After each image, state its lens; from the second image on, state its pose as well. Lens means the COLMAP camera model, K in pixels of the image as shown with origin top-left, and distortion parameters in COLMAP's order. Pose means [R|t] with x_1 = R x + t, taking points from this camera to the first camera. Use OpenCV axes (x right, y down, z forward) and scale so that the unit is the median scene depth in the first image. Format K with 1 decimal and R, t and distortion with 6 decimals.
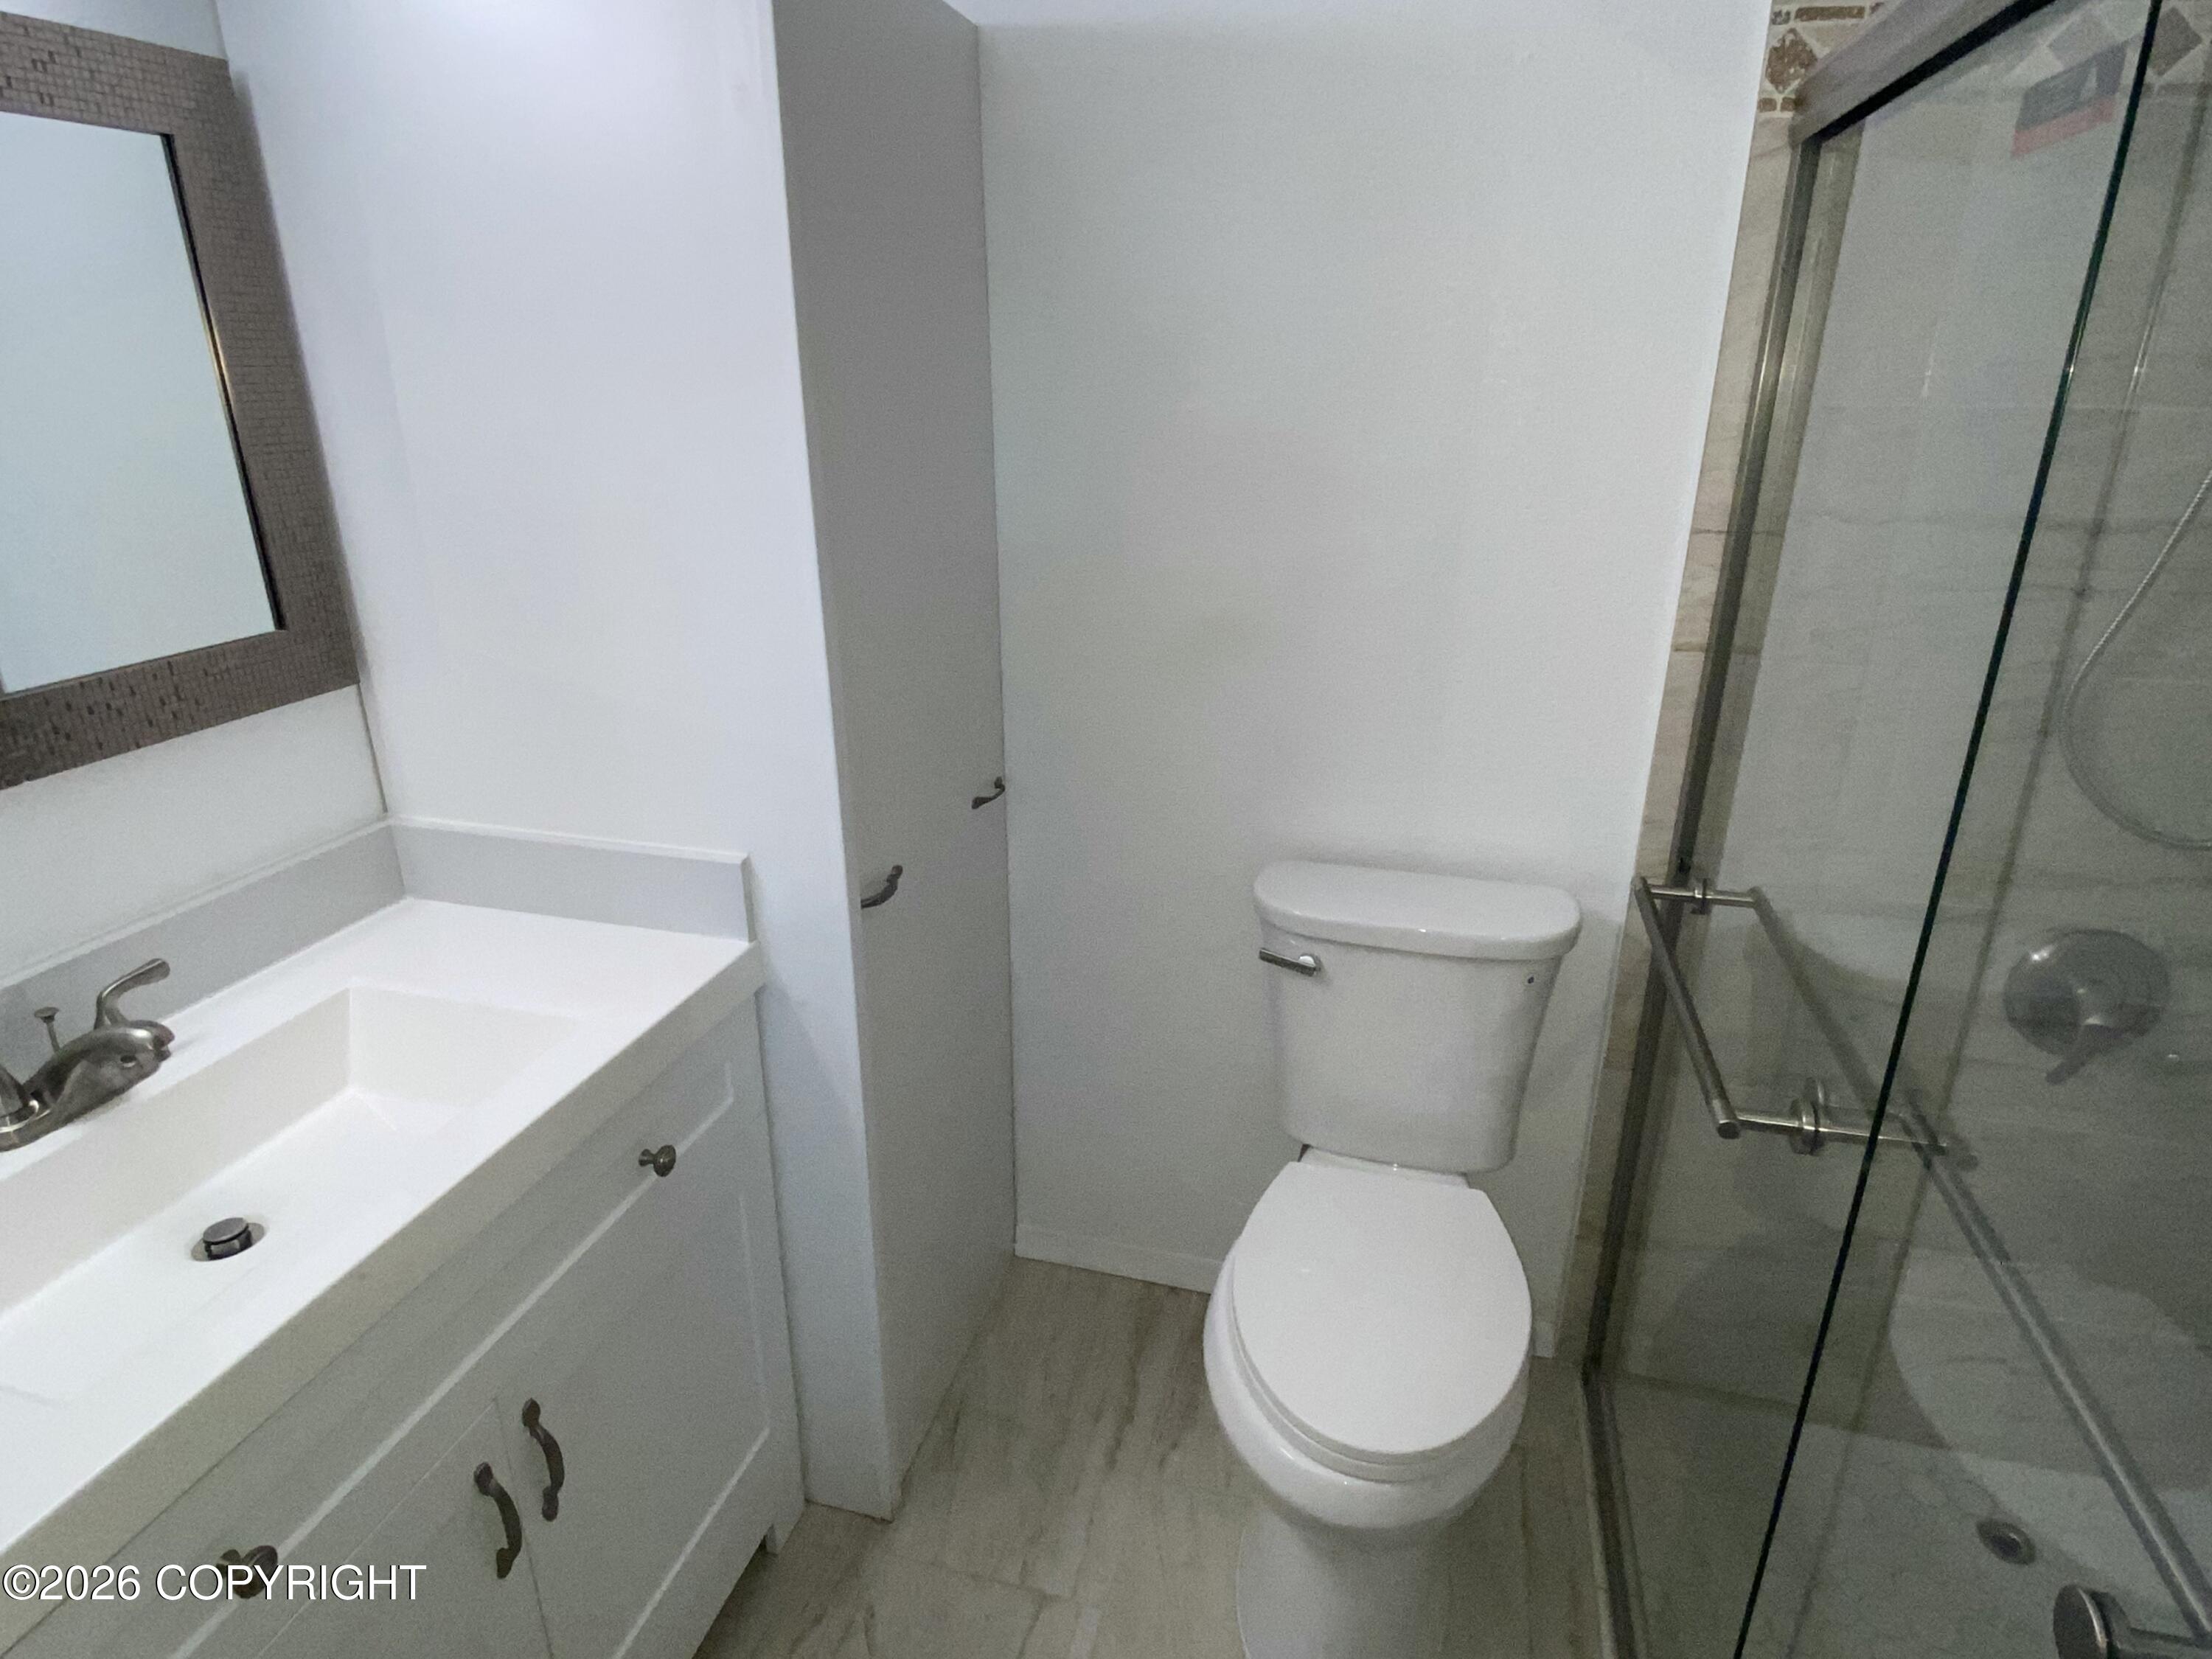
lens RADIAL K [[1183.1, 0, 1106.0], [0, 1183.1, 829.5], [0, 0, 1]] dist [-0.004566, -0.008035]
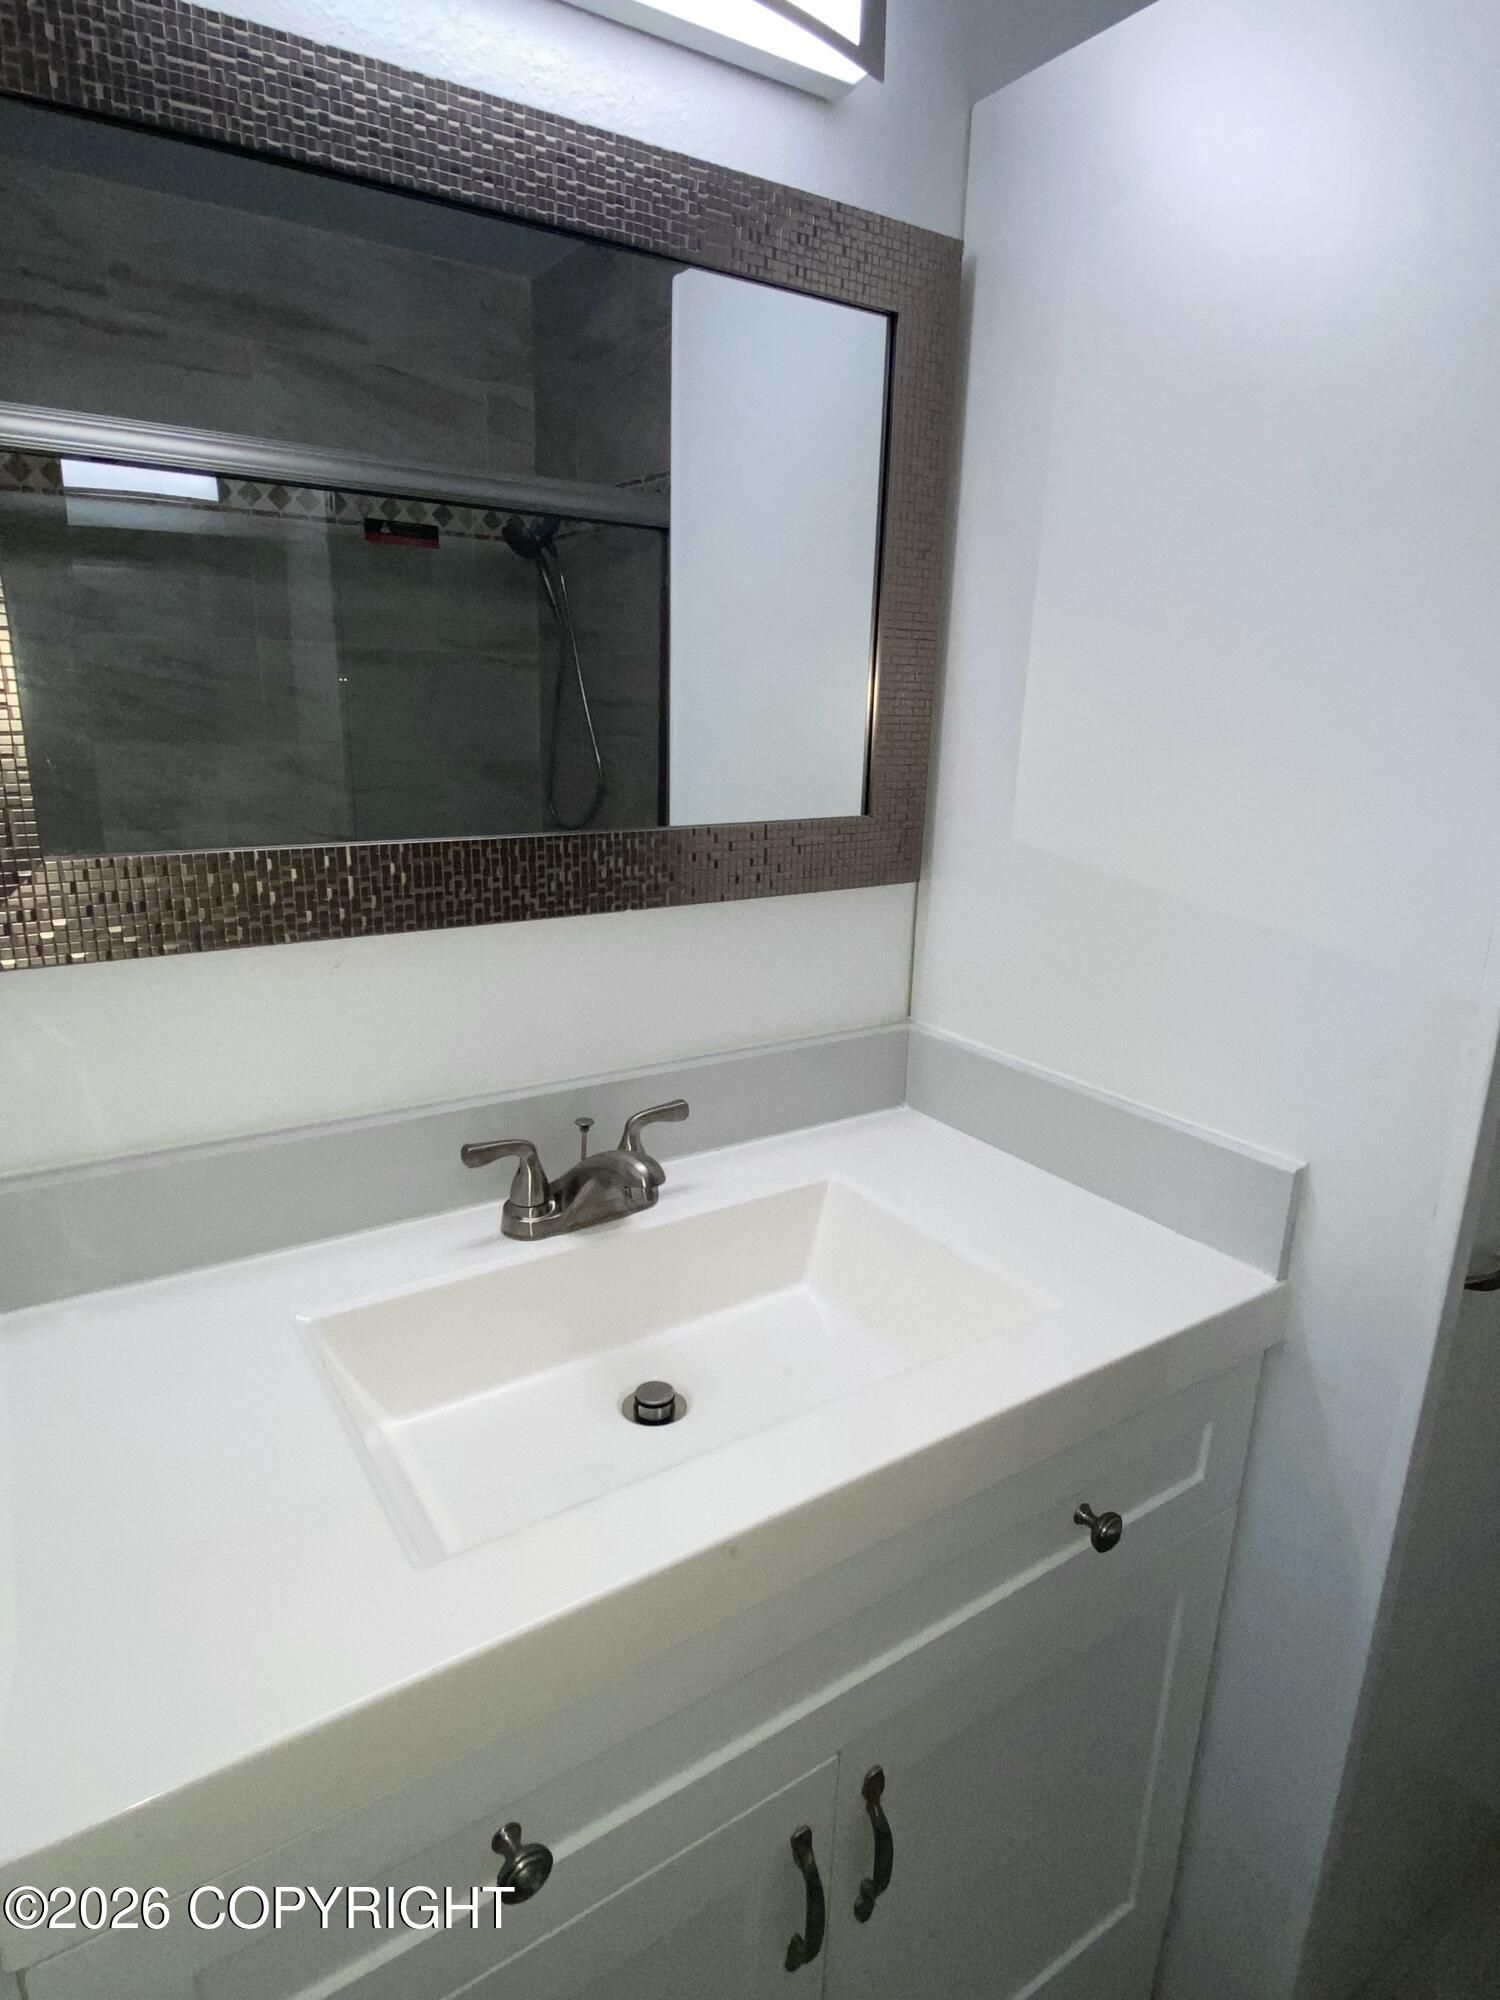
lens RADIAL K [[1029.5, 0, 750.0], [0, 1029.5, 1000.0], [0, 0, 1]] dist [0.123676, -0.091393]
pose [[0.733971, 0.182815, -0.654114, -0.182044], [-0.252110, 0.967619, -0.012453, 0.021139], [0.630656, 0.174048, 0.756294, 0.326037]]
